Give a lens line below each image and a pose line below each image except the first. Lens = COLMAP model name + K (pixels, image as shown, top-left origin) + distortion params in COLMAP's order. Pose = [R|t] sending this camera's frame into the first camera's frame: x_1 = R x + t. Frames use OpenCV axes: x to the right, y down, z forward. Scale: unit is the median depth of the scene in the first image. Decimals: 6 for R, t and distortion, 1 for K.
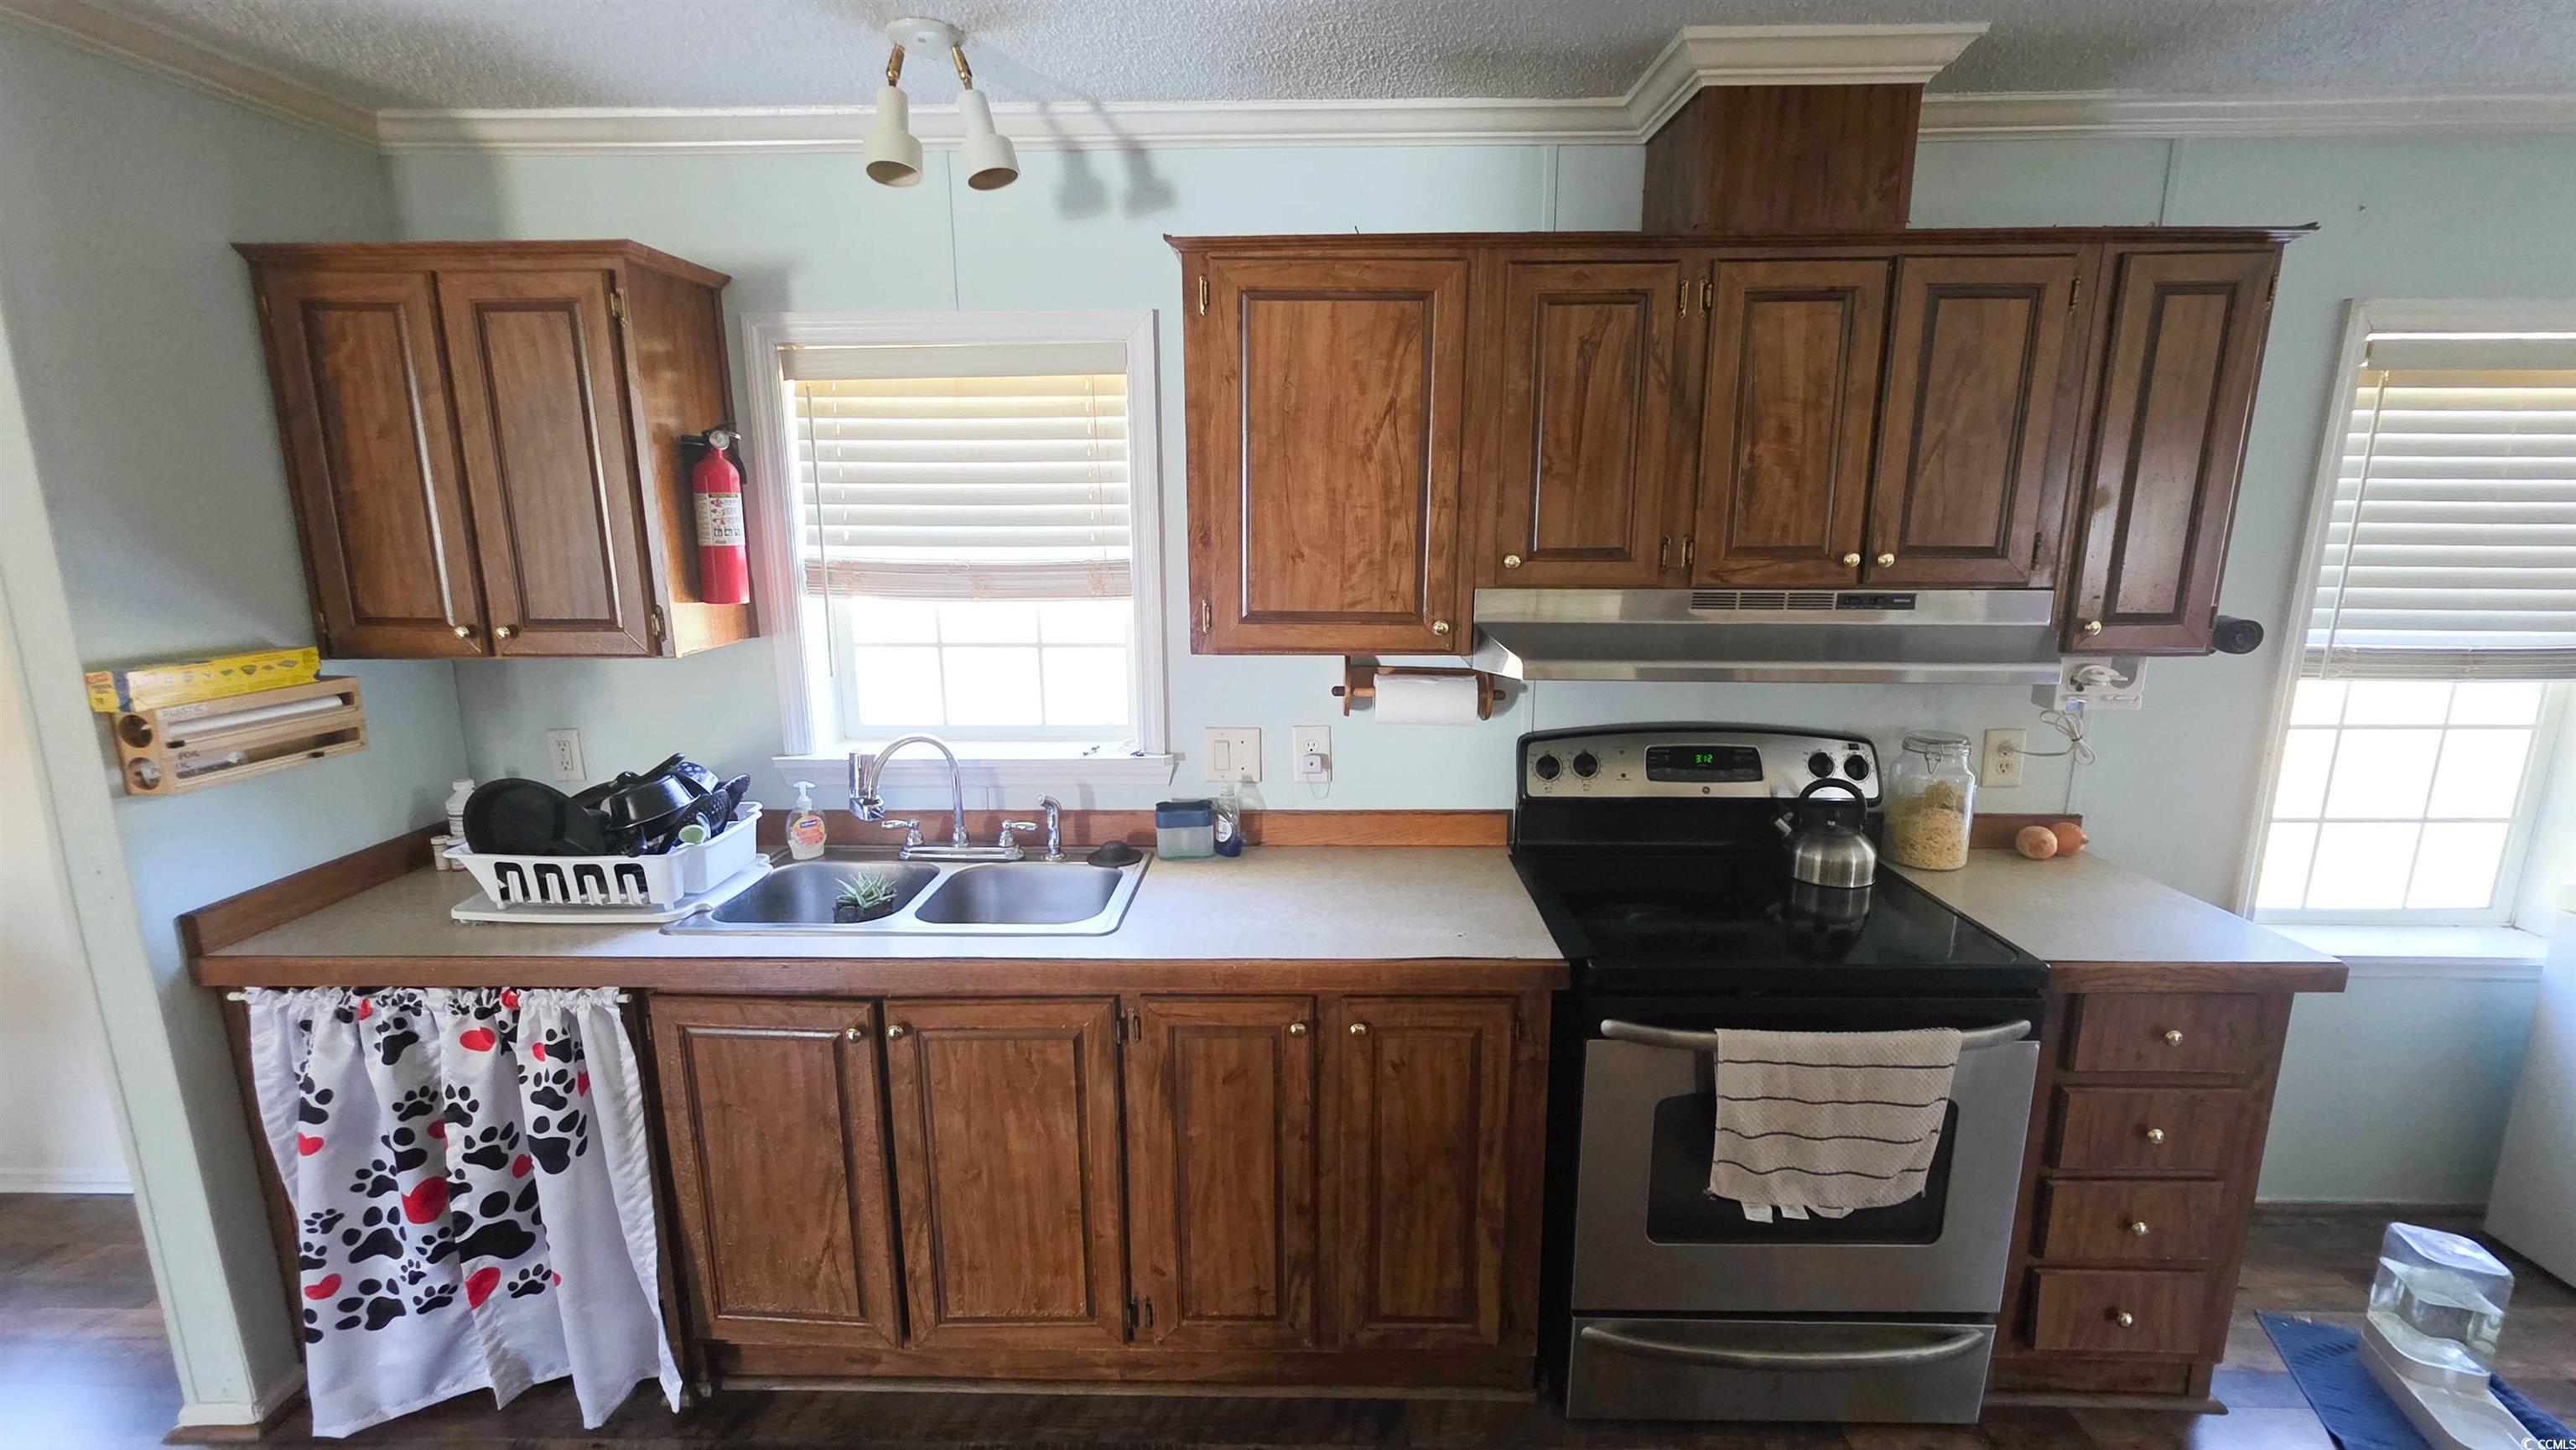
lens RADIAL K [[1025.8, 0, 1286.4], [0, 1025.8, 720.0], [0, 0, 1]] dist [-0.001824, 0.000024]
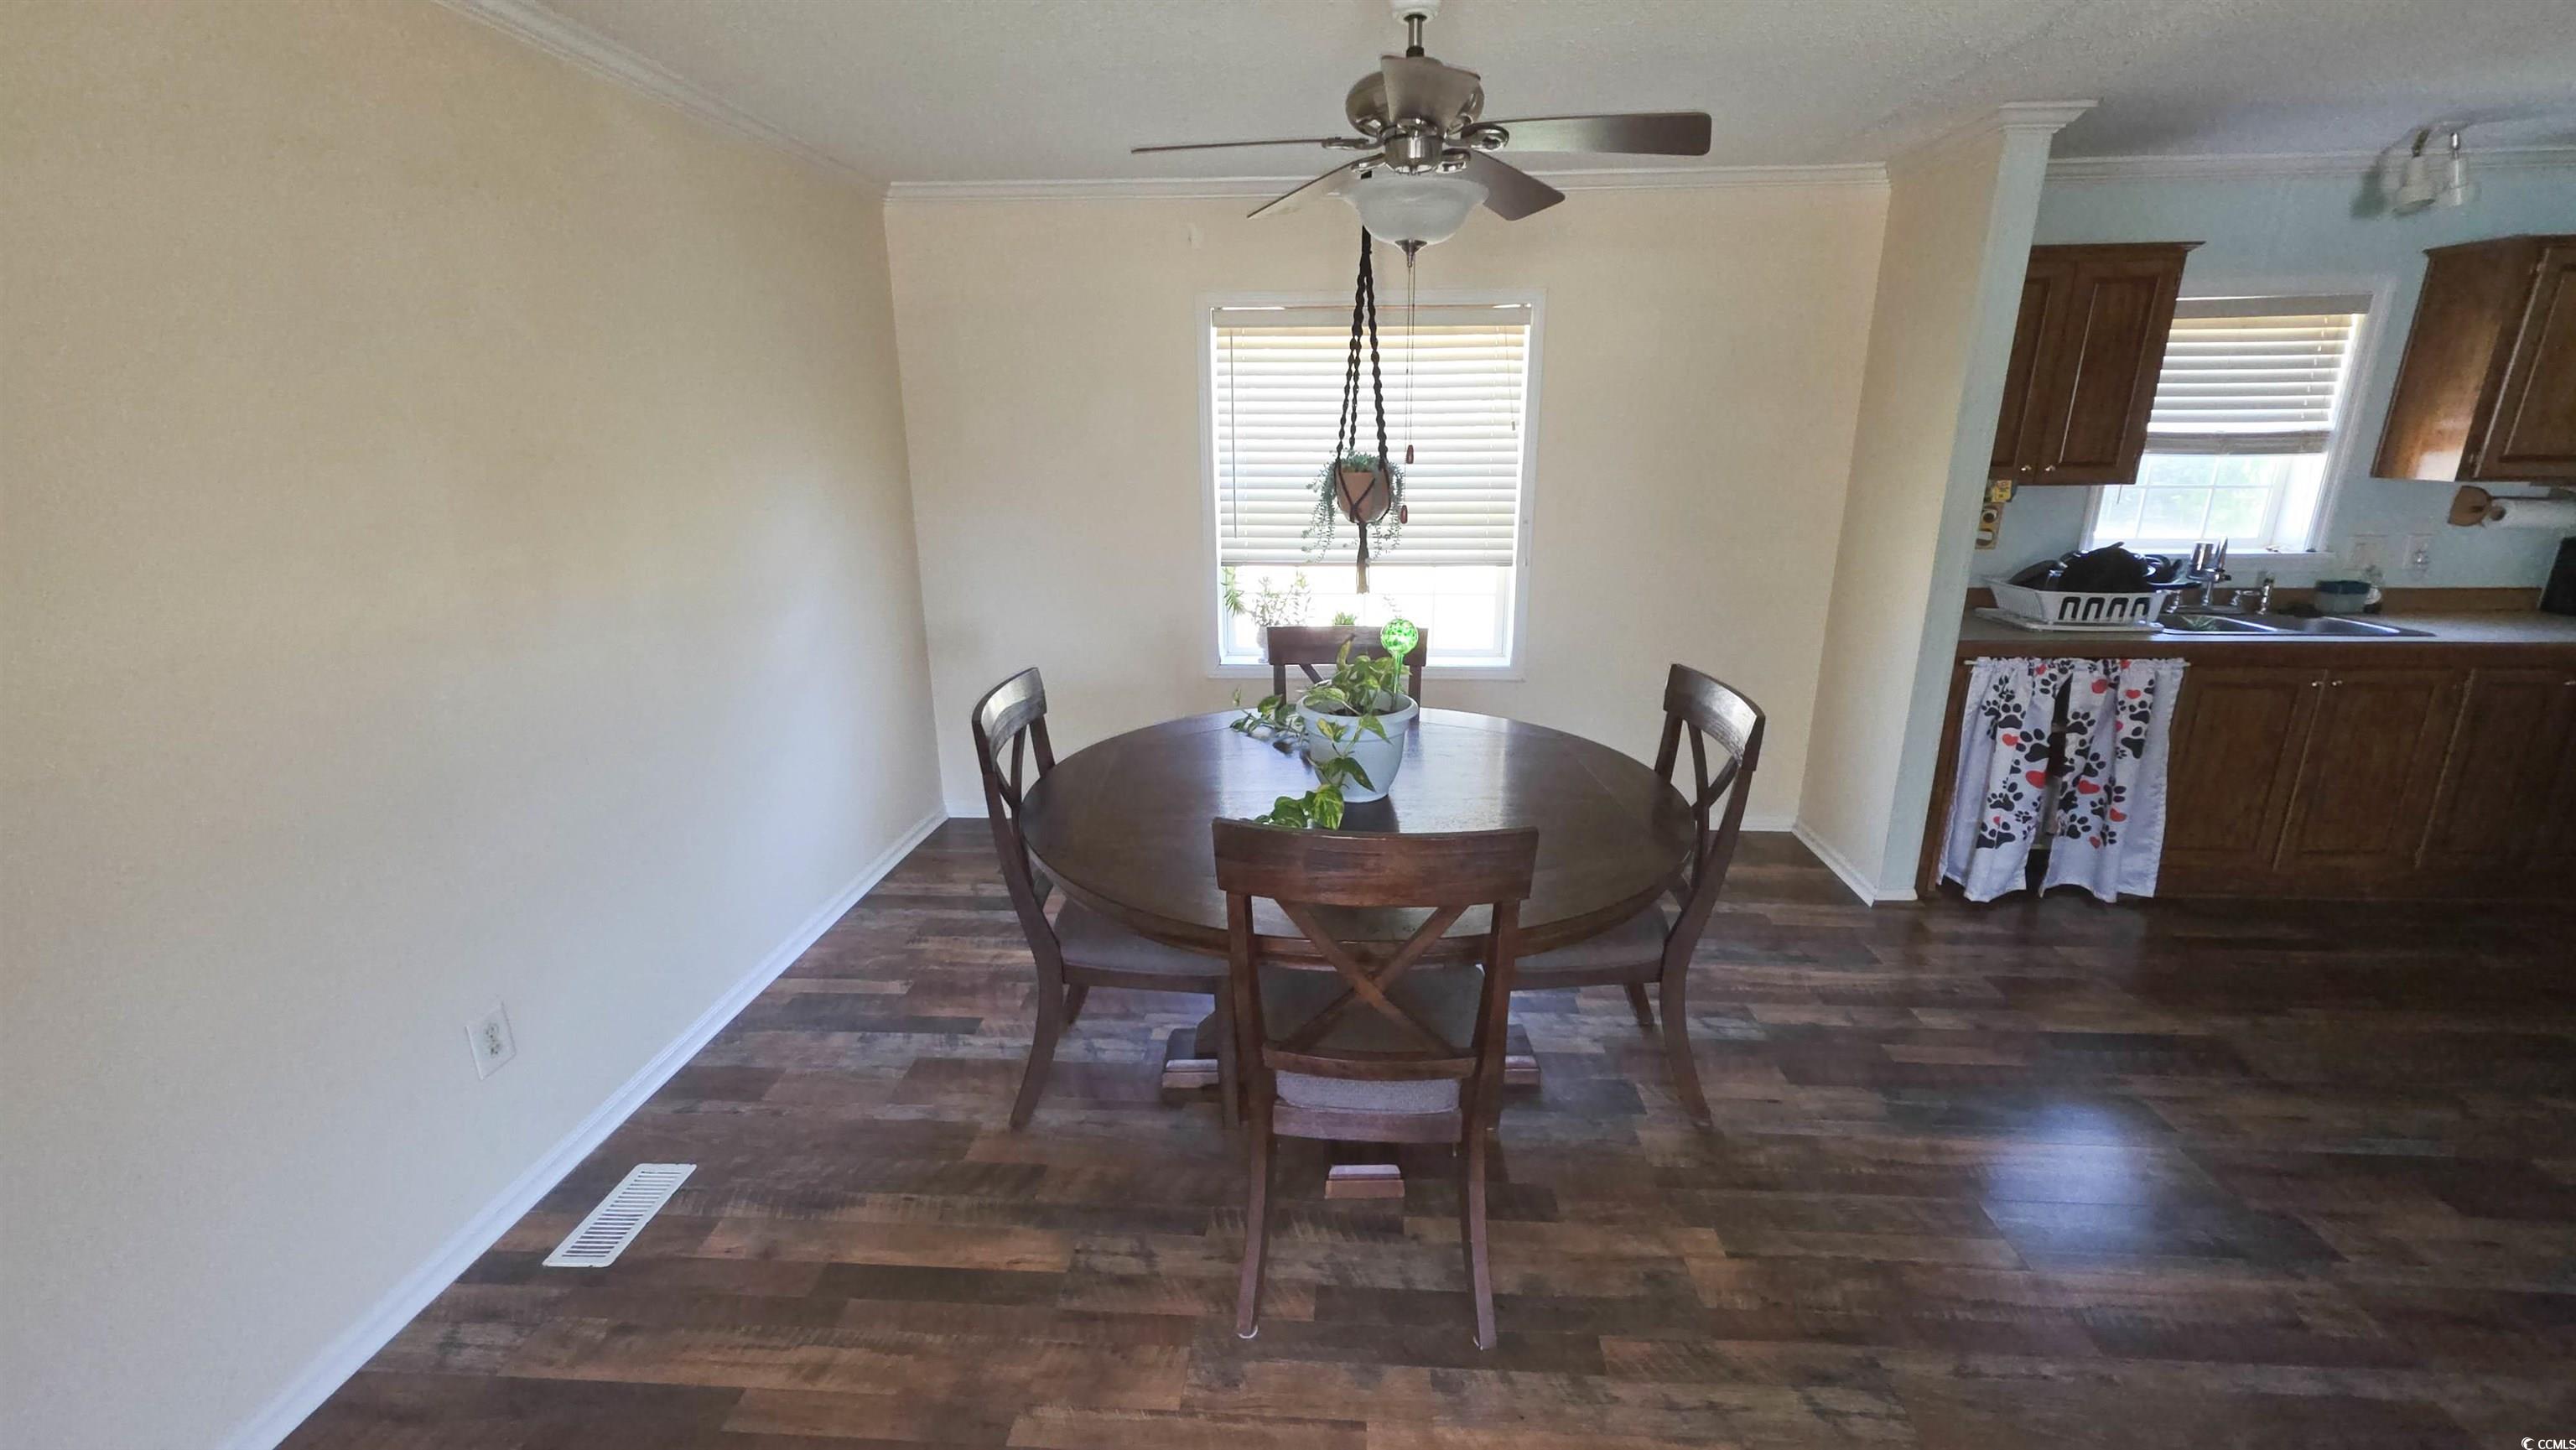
lens RADIAL K [[1025.8, 0, 1289.8], [0, 1025.8, 730.7], [0, 0, 1]] dist [-0.001824, 0.000024]
pose [[0.998959, 0.011076, -0.044261, -2.102753], [-0.007381, 0.996540, 0.082784, 0.240251], [0.045025, -0.082371, 0.995584, -0.895277]]
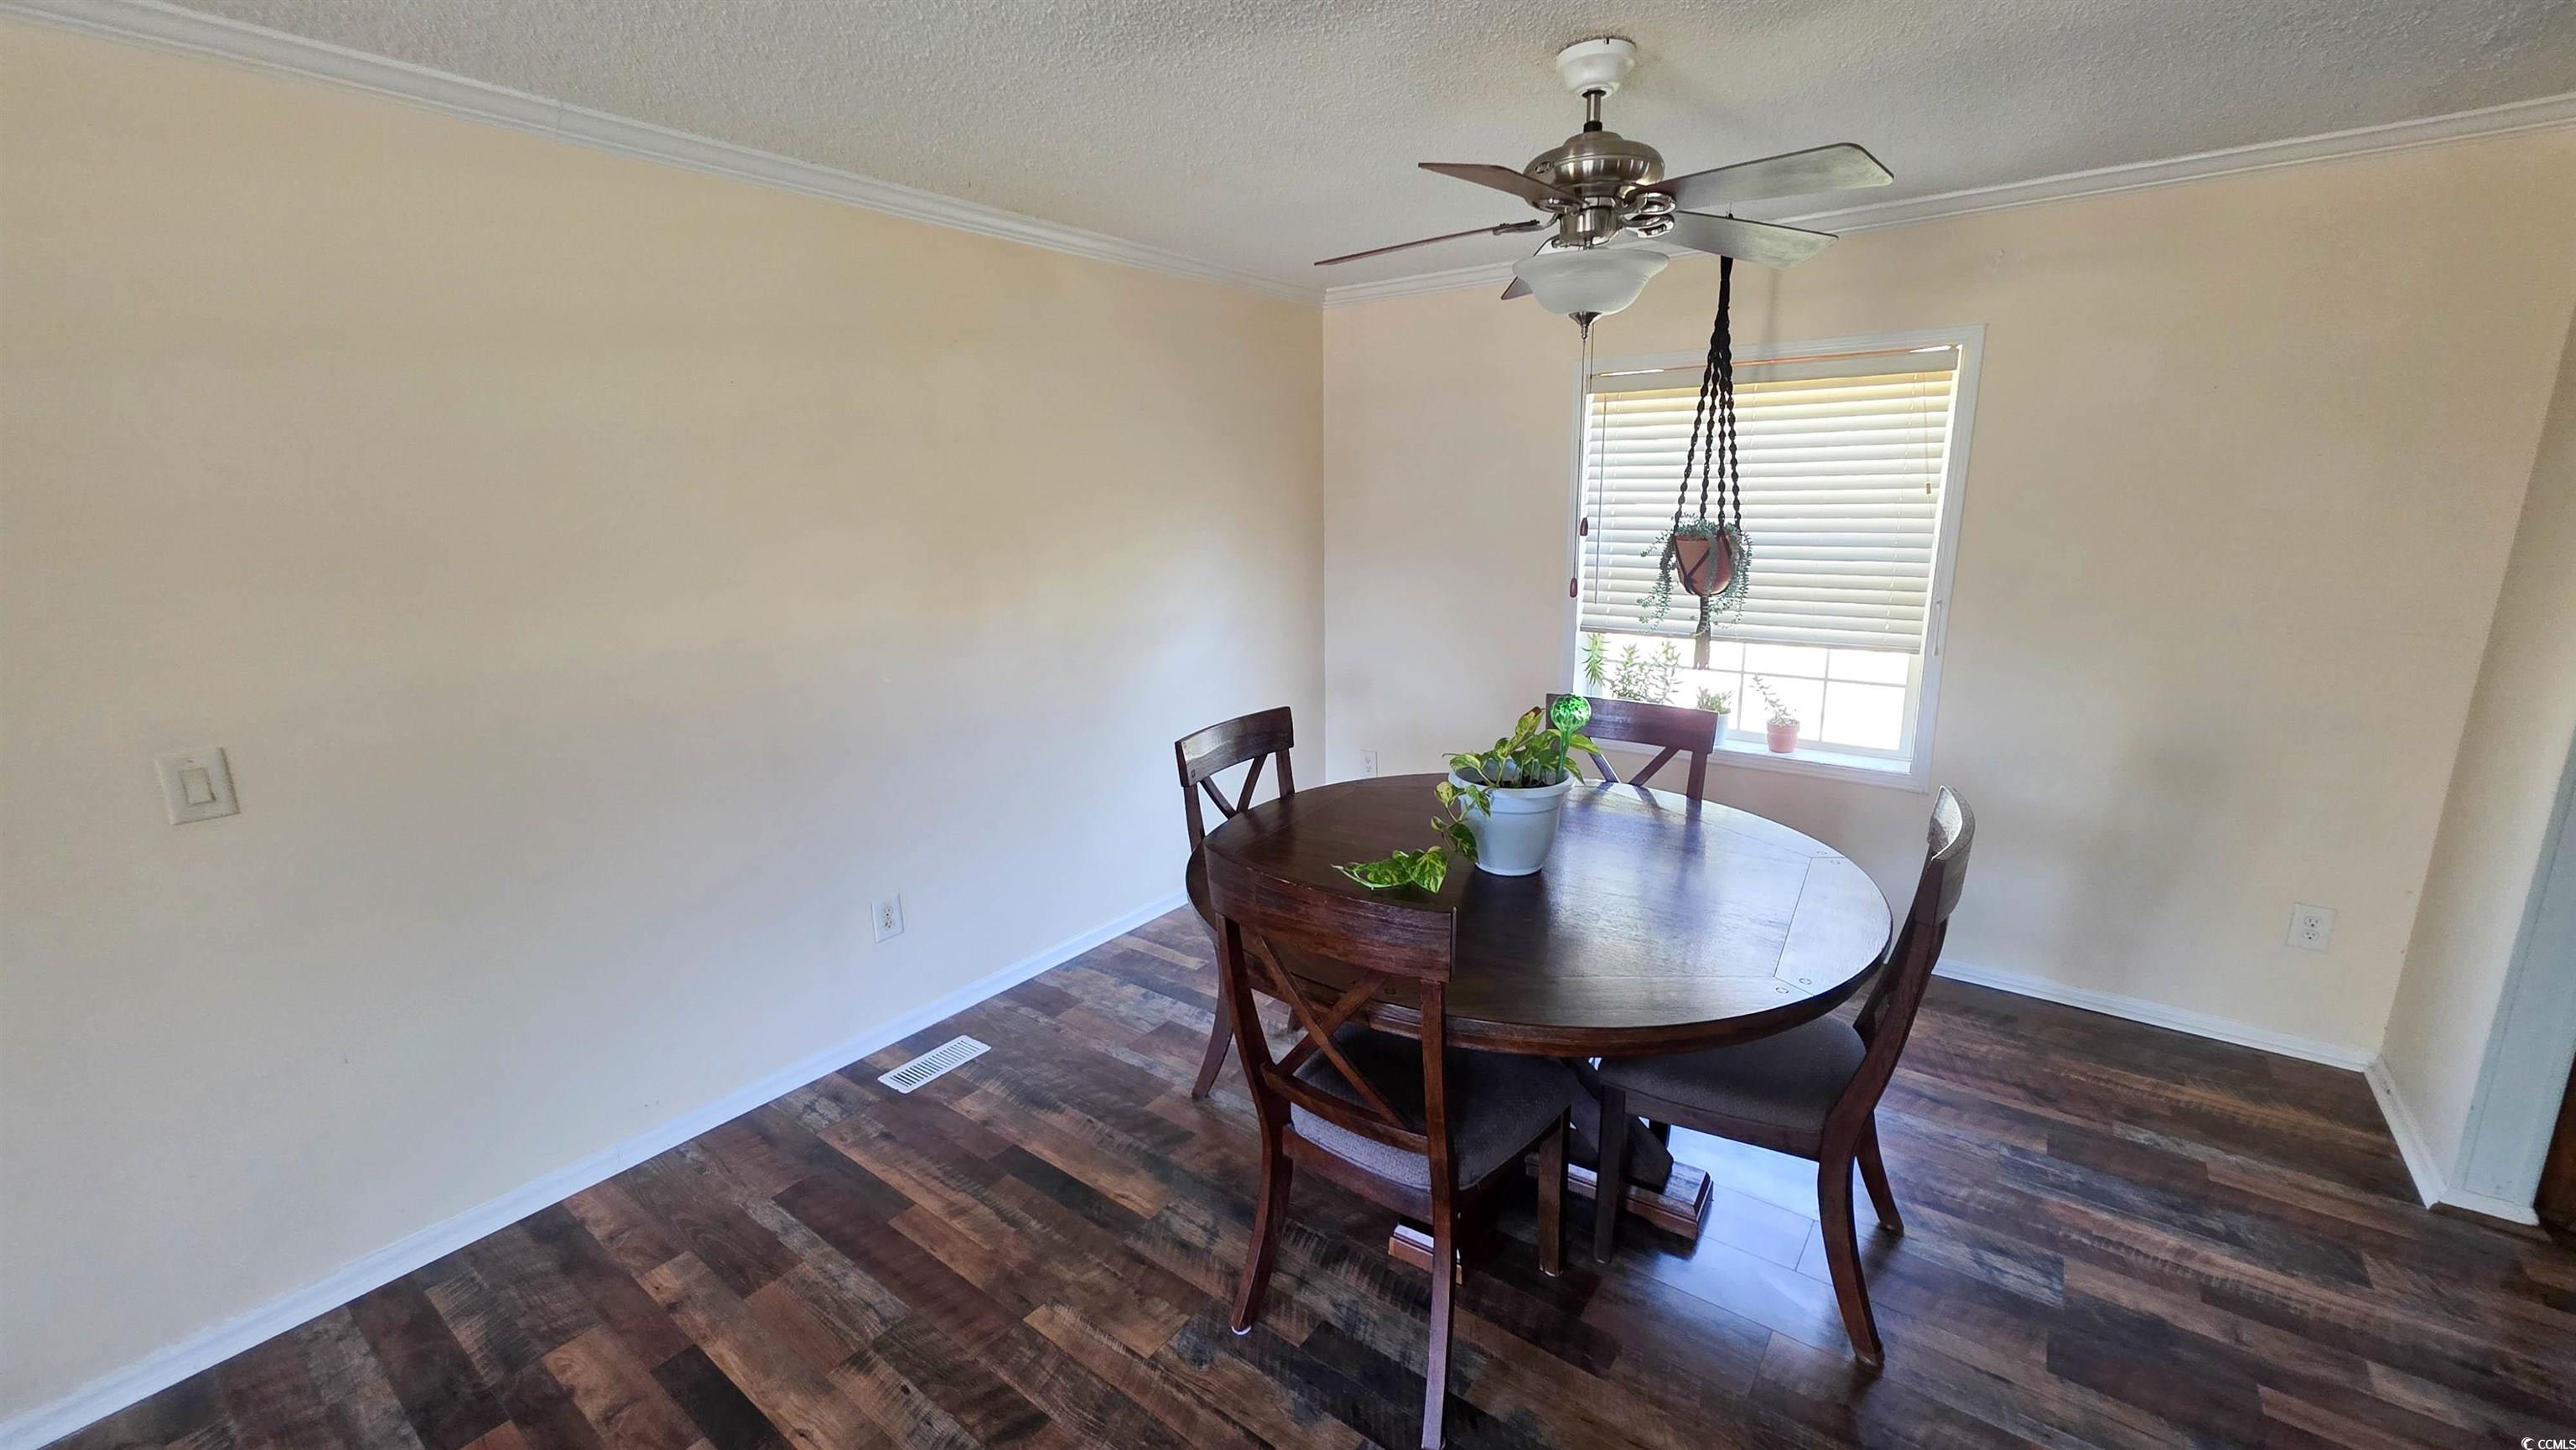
lens RADIAL K [[1025.8, 0, 1291.5], [0, 1025.8, 727.5], [0, 0, 1]] dist [-0.001824, 0.000024]
pose [[0.806923, 0.123227, -0.577660, -1.584023], [-0.106989, 0.992311, 0.062230, 0.205763], [0.580886, 0.011588, 0.813902, -0.803555]]
